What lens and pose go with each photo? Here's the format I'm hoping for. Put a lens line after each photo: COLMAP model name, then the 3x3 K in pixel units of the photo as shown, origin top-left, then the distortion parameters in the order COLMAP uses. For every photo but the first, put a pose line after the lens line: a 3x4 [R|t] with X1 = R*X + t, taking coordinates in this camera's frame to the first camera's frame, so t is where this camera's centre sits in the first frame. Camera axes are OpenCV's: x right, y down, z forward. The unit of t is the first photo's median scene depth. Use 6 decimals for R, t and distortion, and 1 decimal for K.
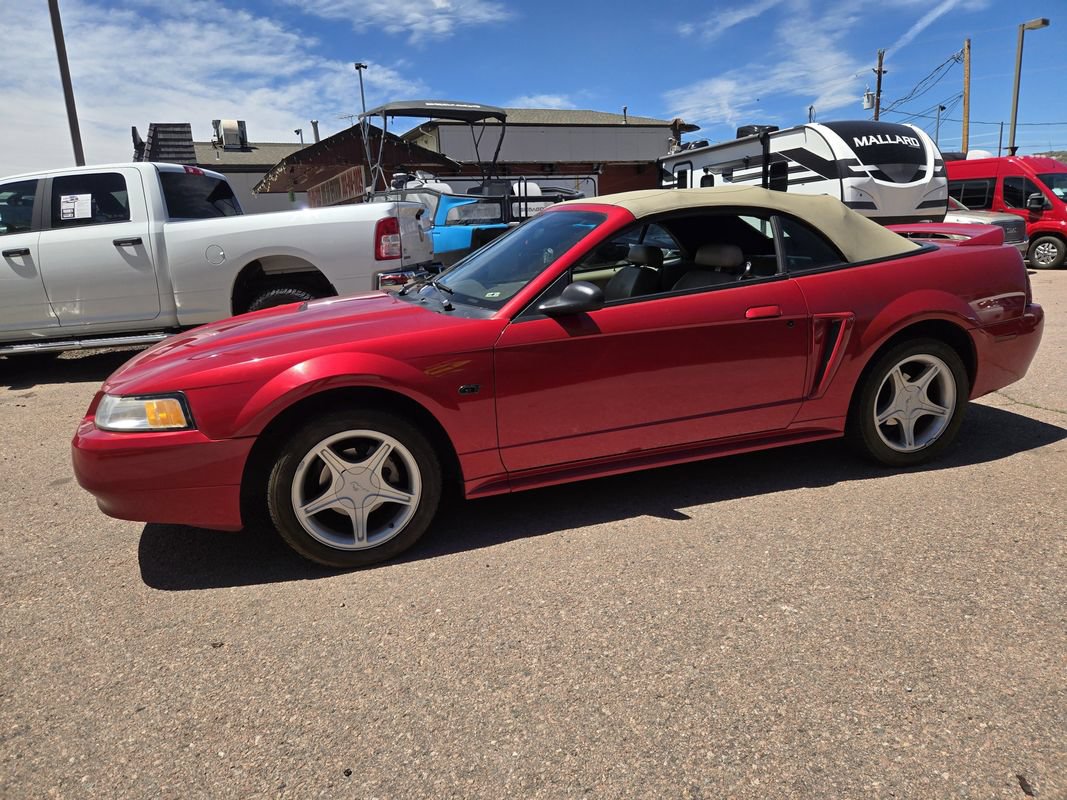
lens RADIAL K [[679.5, 0, 557.8], [0, 679.5, 396.7], [0, 0, 1]] dist [0.065807, -0.052322]
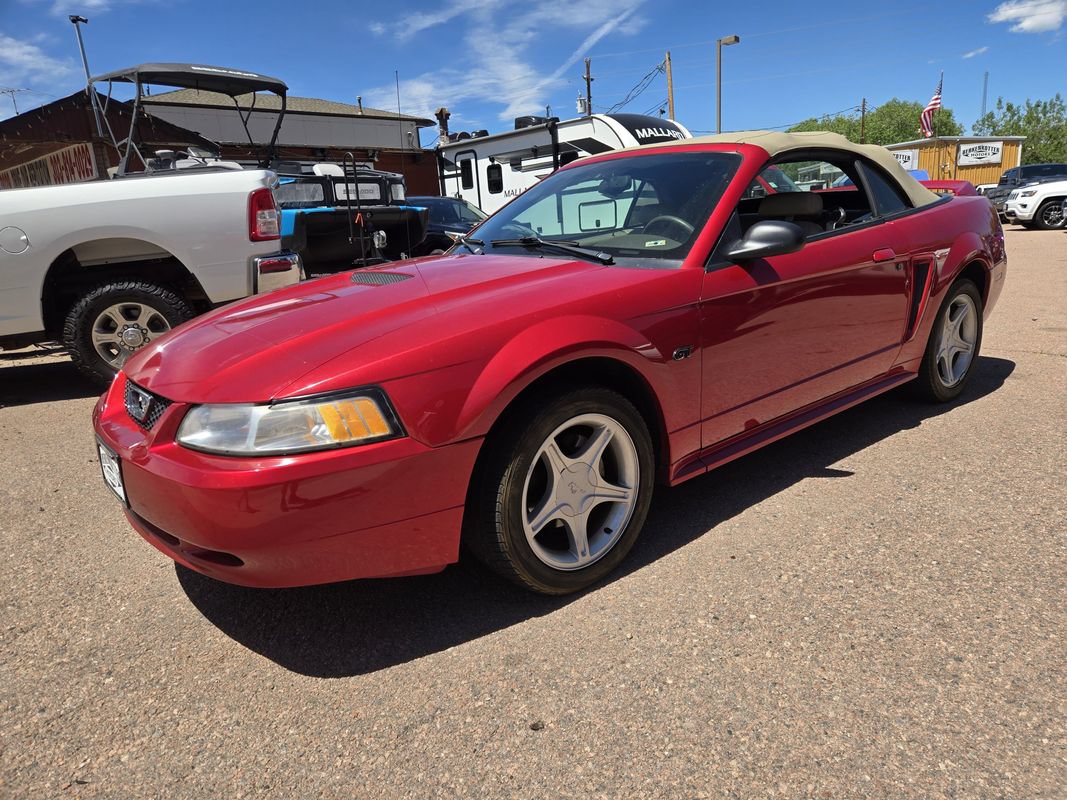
lens RADIAL K [[668.0, 0, 538.2], [0, 668.0, 409.4], [0, 0, 1]] dist [0.067235, -0.048126]
pose [[0.930639, -0.112217, 0.348307, -0.126275], [0.105066, 0.993684, 0.039420, 0.001473], [-0.350531, -0.000091, 0.936551, 0.063346]]
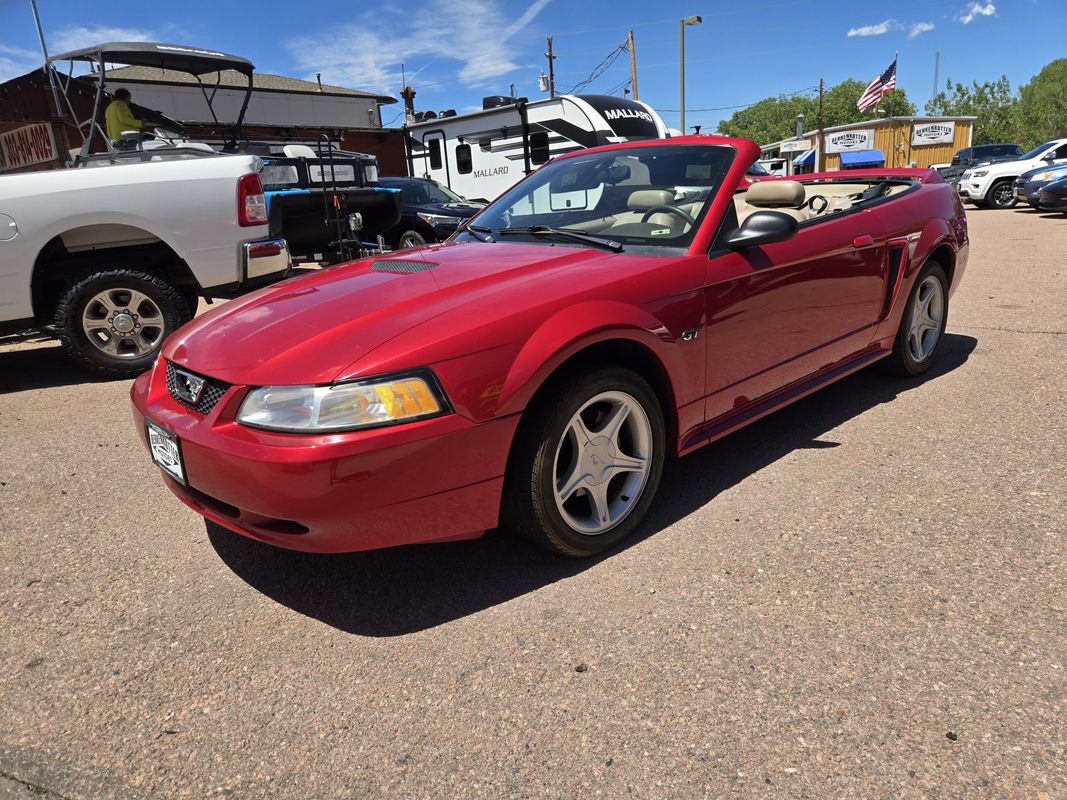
lens RADIAL K [[672.8, 0, 533.5], [0, 672.8, 400.0], [0, 0, 1]] dist [0.065221, -0.050369]
pose [[0.911722, -0.131222, 0.389285, -0.146284], [0.117513, 0.991321, 0.058937, -0.000252], [-0.393640, -0.007988, 0.919230, 0.055111]]
